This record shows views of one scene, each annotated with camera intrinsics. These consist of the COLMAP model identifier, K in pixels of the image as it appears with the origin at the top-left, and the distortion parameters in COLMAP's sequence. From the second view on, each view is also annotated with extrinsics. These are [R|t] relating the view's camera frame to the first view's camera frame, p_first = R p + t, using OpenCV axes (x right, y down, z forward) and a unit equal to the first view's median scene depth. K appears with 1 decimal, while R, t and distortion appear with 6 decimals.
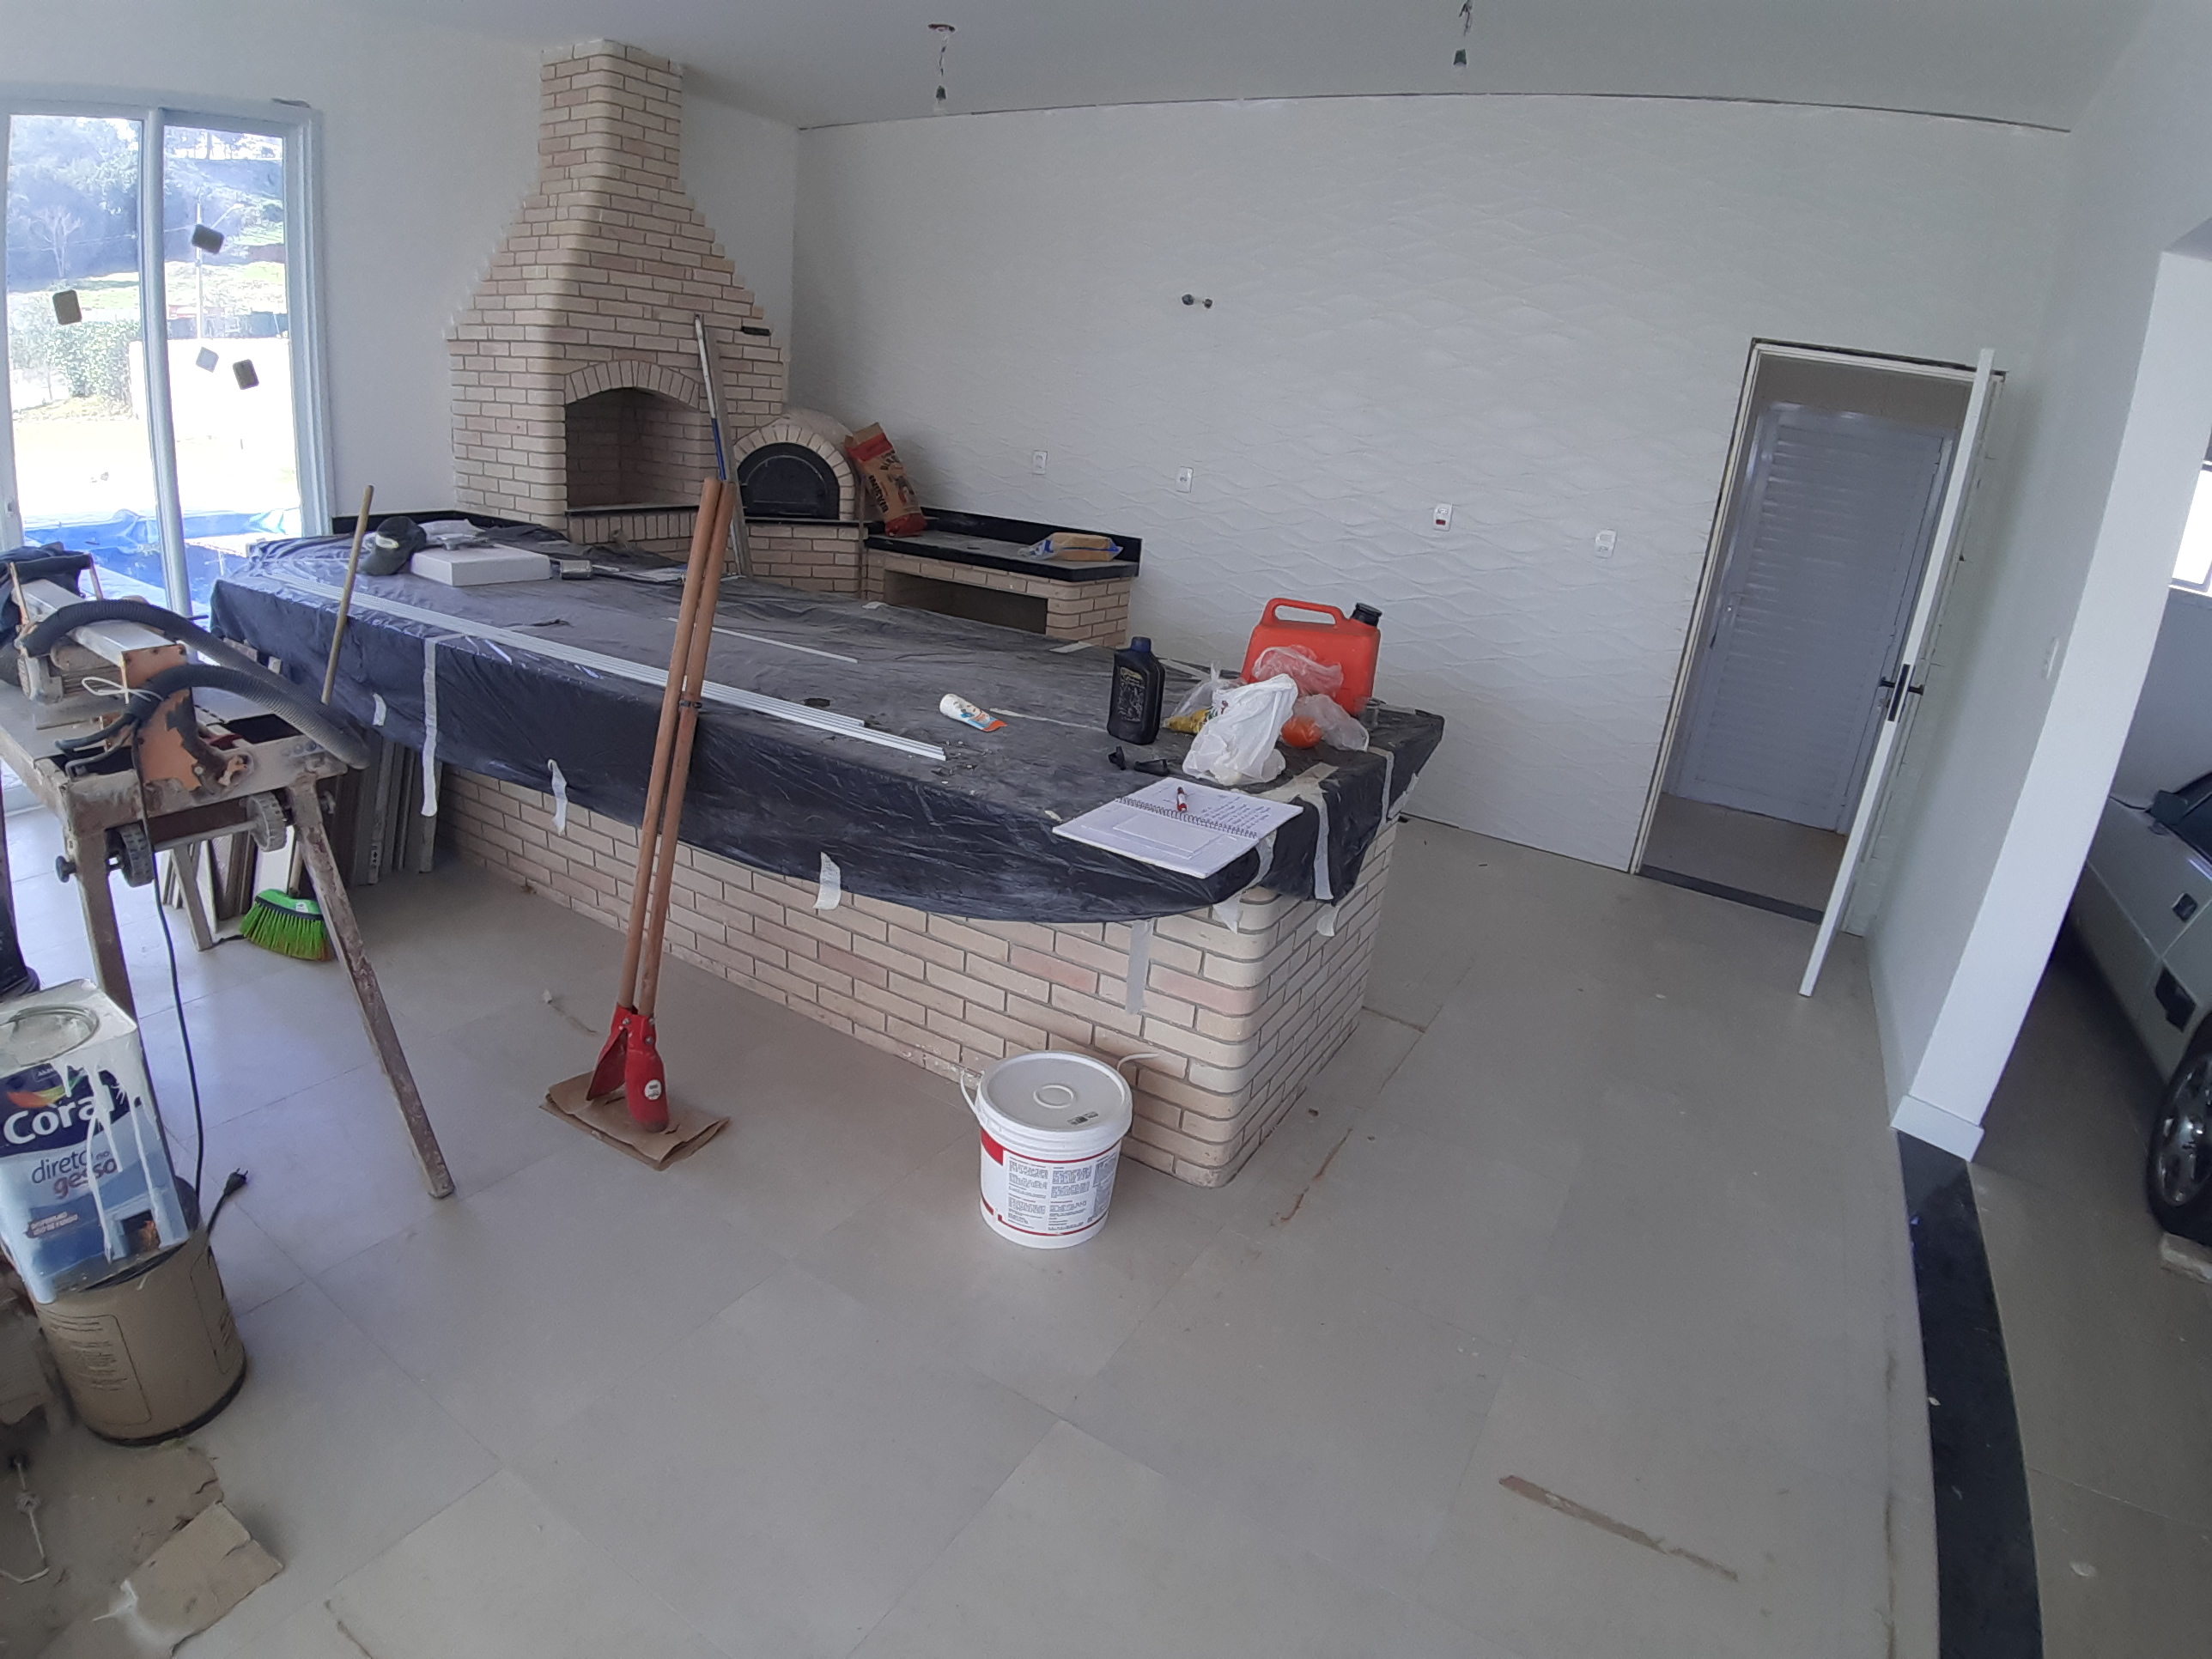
lens RADIAL K [[1156.4, 0, 1106.0], [0, 1156.4, 829.5], [0, 0, 1]] dist [-0.136902, 0.015338]
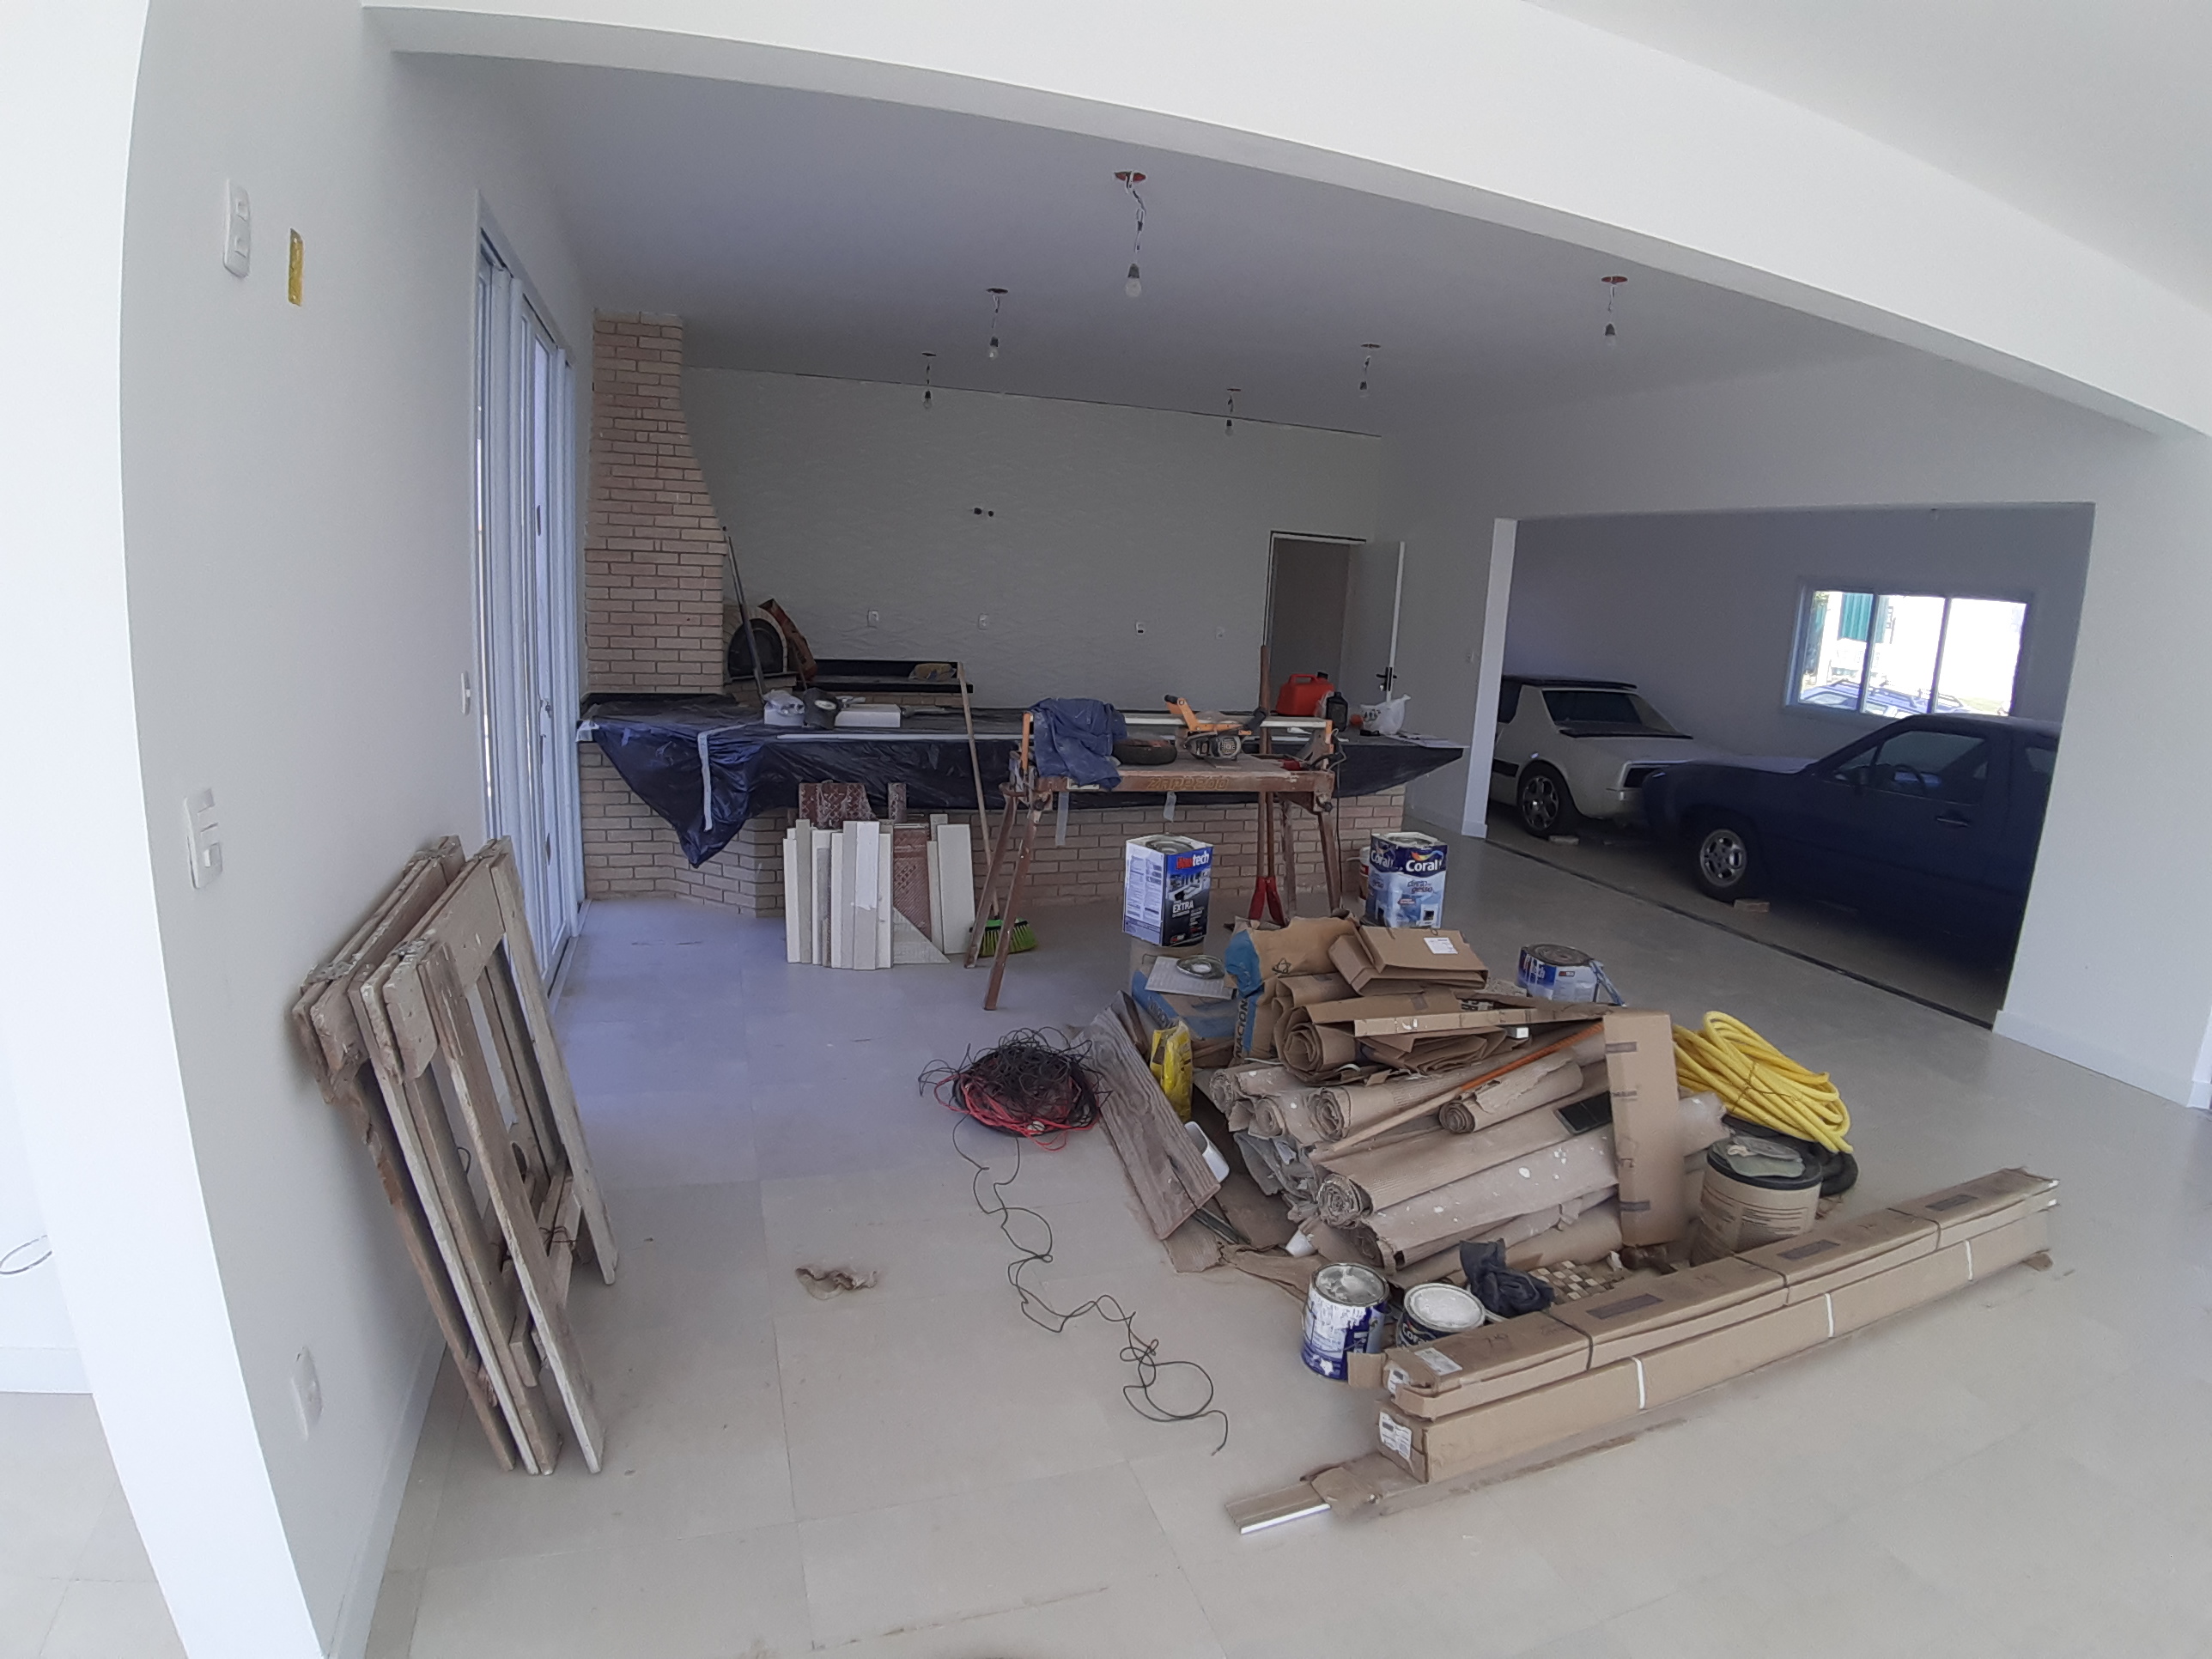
lens RADIAL K [[1156.4, 0, 1106.0], [0, 1156.4, 829.5], [0, 0, 1]] dist [-0.136902, 0.015338]
pose [[0.654476, -0.214454, 0.725032, -1.195859], [0.268945, 0.962246, 0.041845, -0.058706], [-0.706632, 0.167607, 0.687443, -0.193525]]
